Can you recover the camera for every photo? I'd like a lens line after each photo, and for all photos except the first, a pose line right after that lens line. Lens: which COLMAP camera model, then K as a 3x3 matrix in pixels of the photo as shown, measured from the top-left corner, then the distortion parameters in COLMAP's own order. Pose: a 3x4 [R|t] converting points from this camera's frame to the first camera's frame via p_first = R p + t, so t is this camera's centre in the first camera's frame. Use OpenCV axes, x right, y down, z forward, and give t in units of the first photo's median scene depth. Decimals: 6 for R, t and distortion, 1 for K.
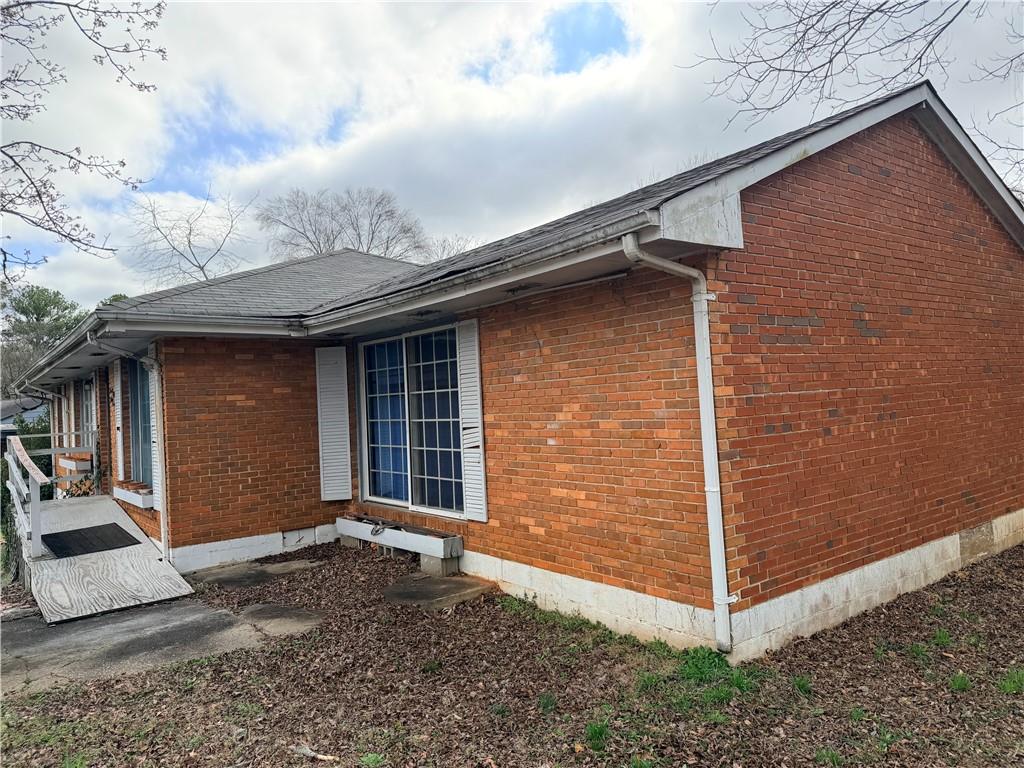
lens RADIAL K [[707.1, 0, 512.0], [0, 707.1, 384.0], [0, 0, 1]] dist [0.000367, -0.000143]
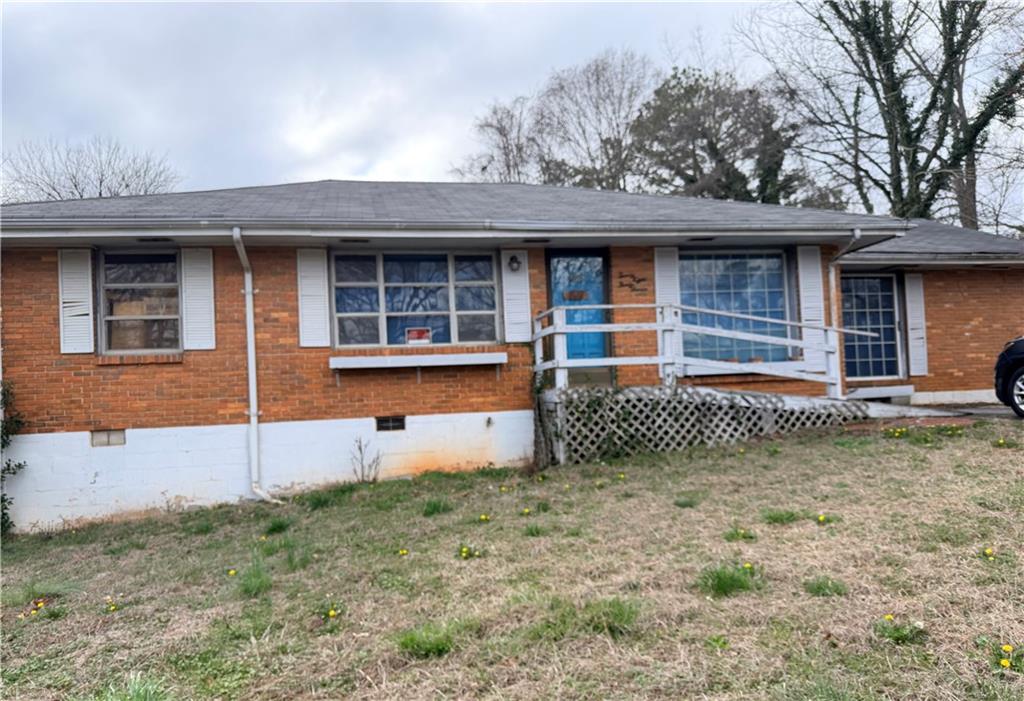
lens RADIAL K [[719.6, 0, 515.6], [0, 719.6, 382.6], [0, 0, 1]] dist [-0.000375, -0.003950]
pose [[0.465095, 0.053172, 0.883663, -2.550185], [-0.003493, 0.998297, -0.058232, 0.362268], [-0.885254, 0.023997, 0.464488, 1.157151]]
